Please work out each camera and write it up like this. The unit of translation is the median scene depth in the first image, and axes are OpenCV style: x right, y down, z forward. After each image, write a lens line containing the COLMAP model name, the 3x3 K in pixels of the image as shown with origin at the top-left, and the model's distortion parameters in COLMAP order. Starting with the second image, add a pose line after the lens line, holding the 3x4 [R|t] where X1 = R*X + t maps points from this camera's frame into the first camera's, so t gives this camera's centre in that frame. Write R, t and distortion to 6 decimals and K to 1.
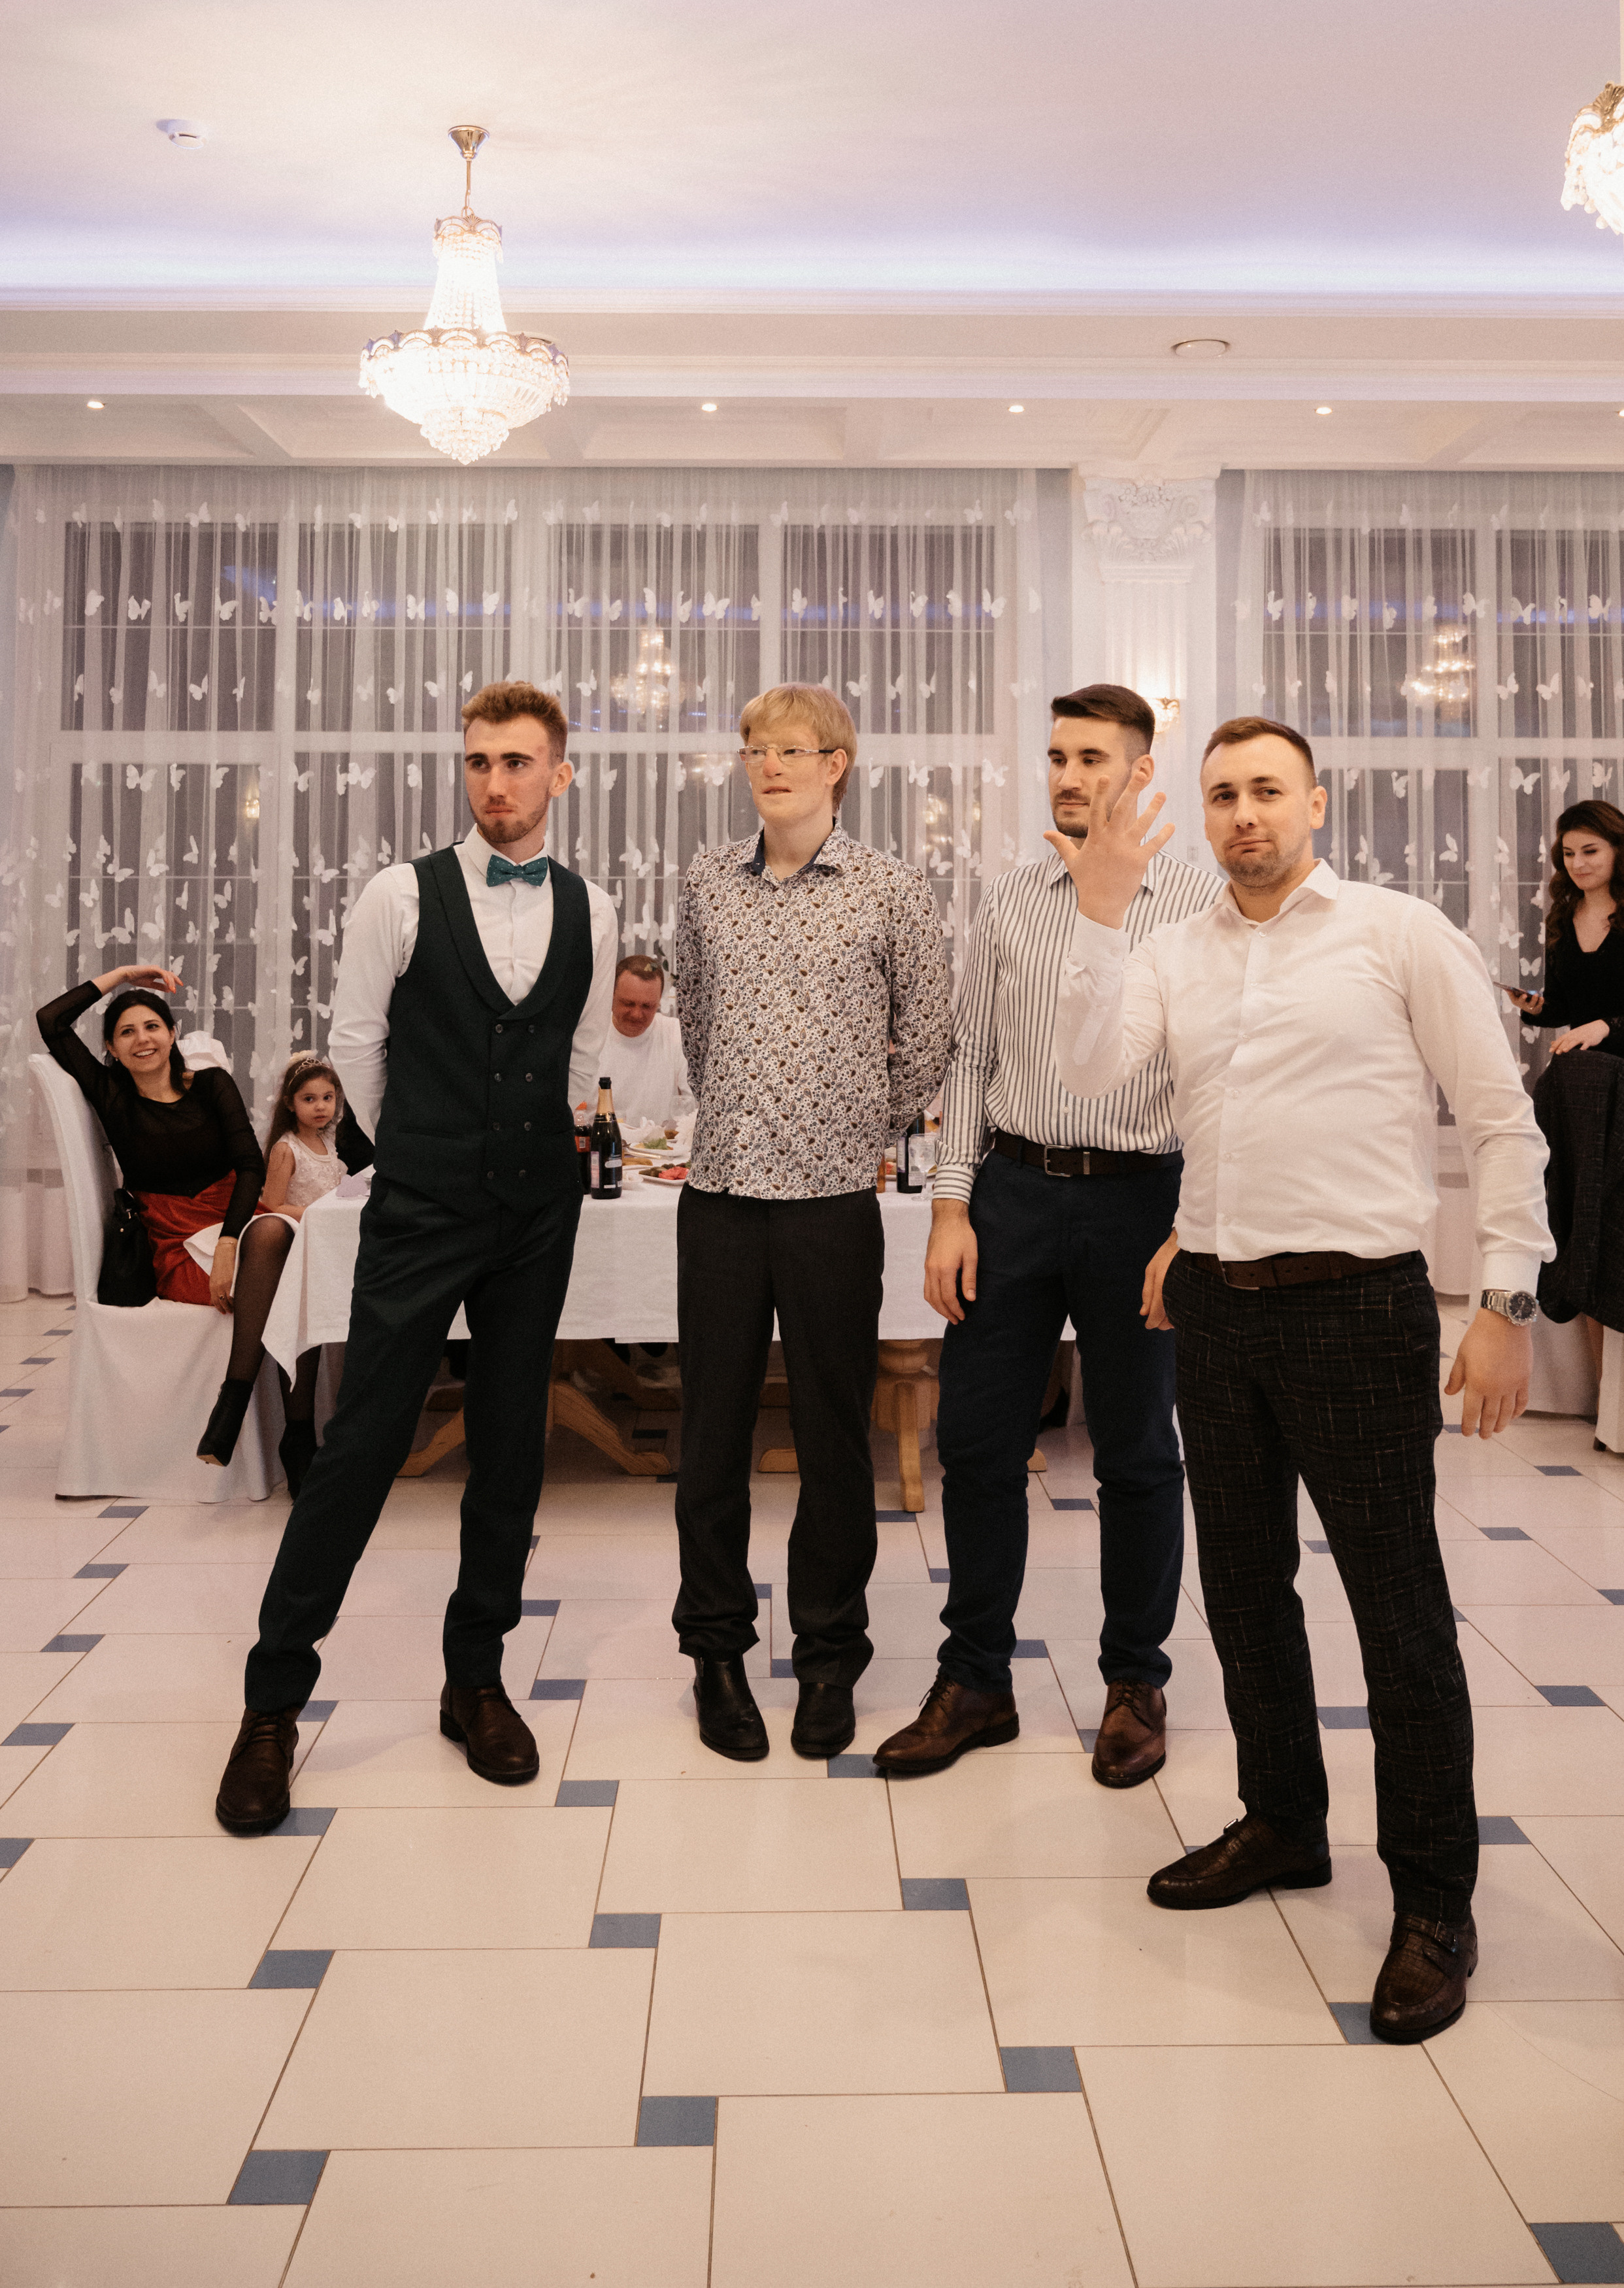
lens RADIAL K [[1883.3, 0, 812.0], [0, 1883.3, 1144.0], [0, 0, 1]] dist [-0.044538, -0.000227]
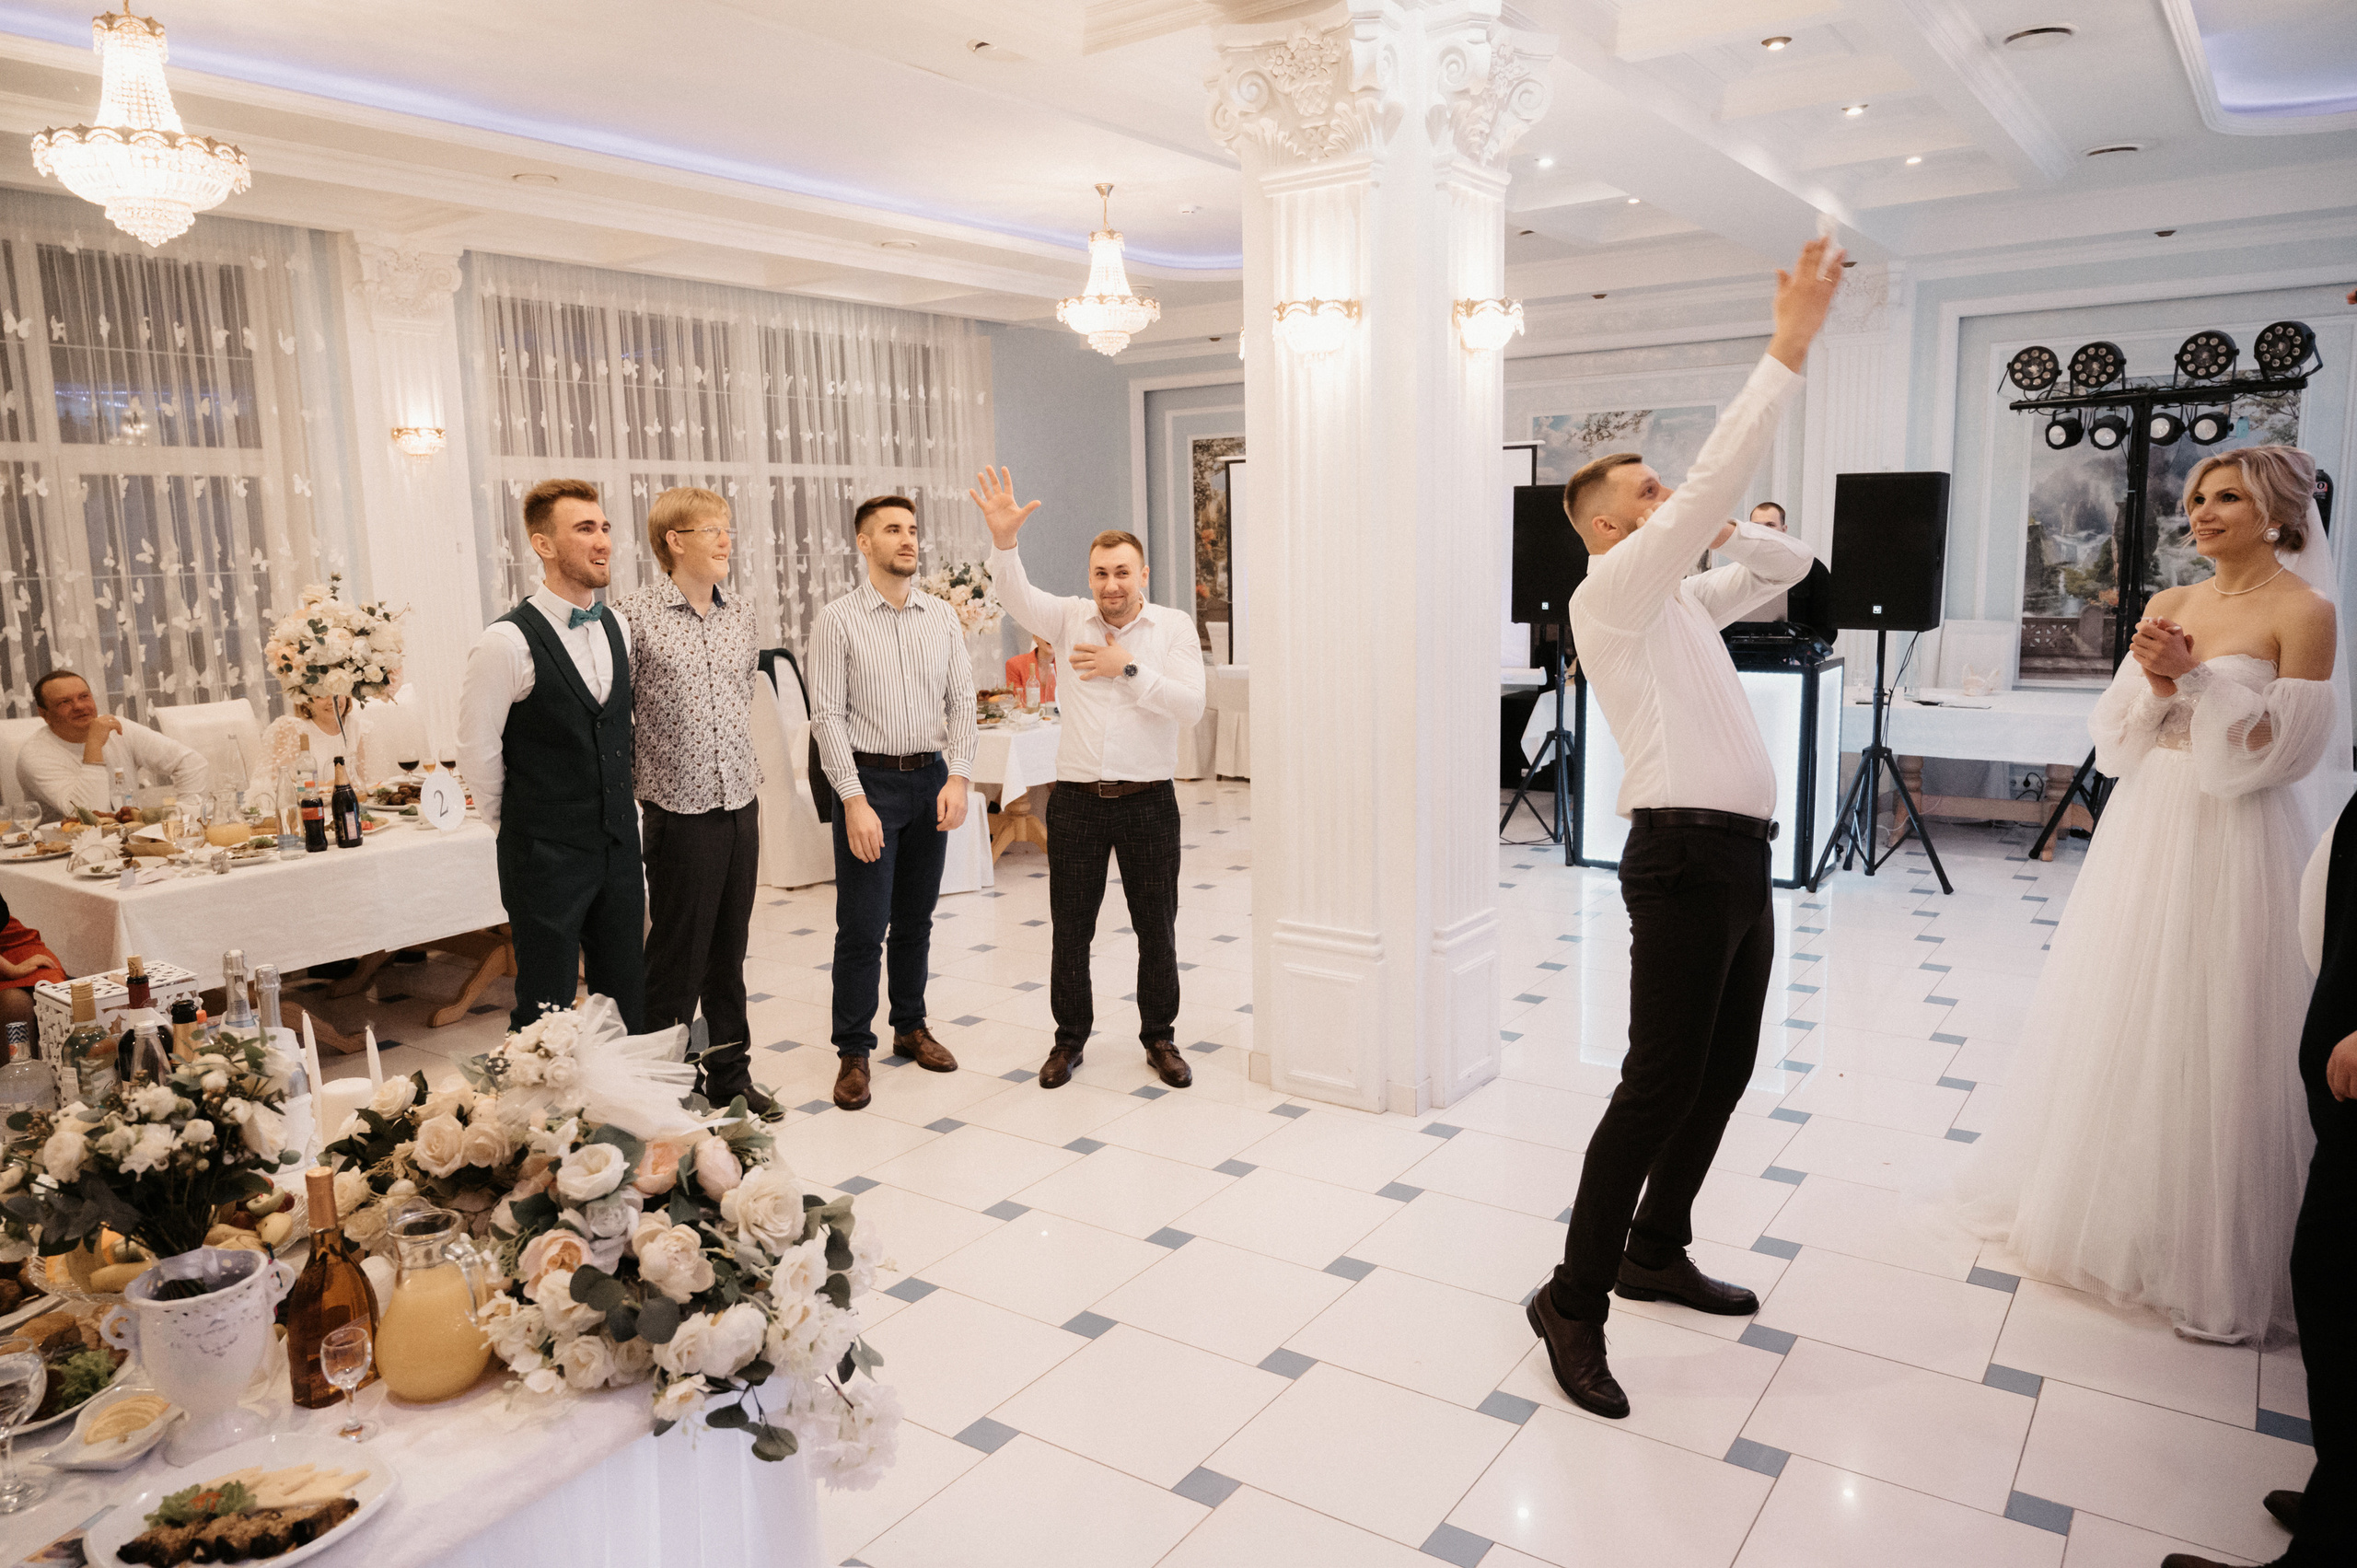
lens RADIAL K [[1575.1, 0, 1169.3], [0, 1575.1, 779.7], [0, 0, 1]] dist [0.002726, 0.000925]
pose [[0.595455, -0.140534, 0.791001, -0.401867], [0.147596, 0.986959, 0.064240, 0.004166], [-0.789714, 0.078497, 0.608432, -0.024823]]
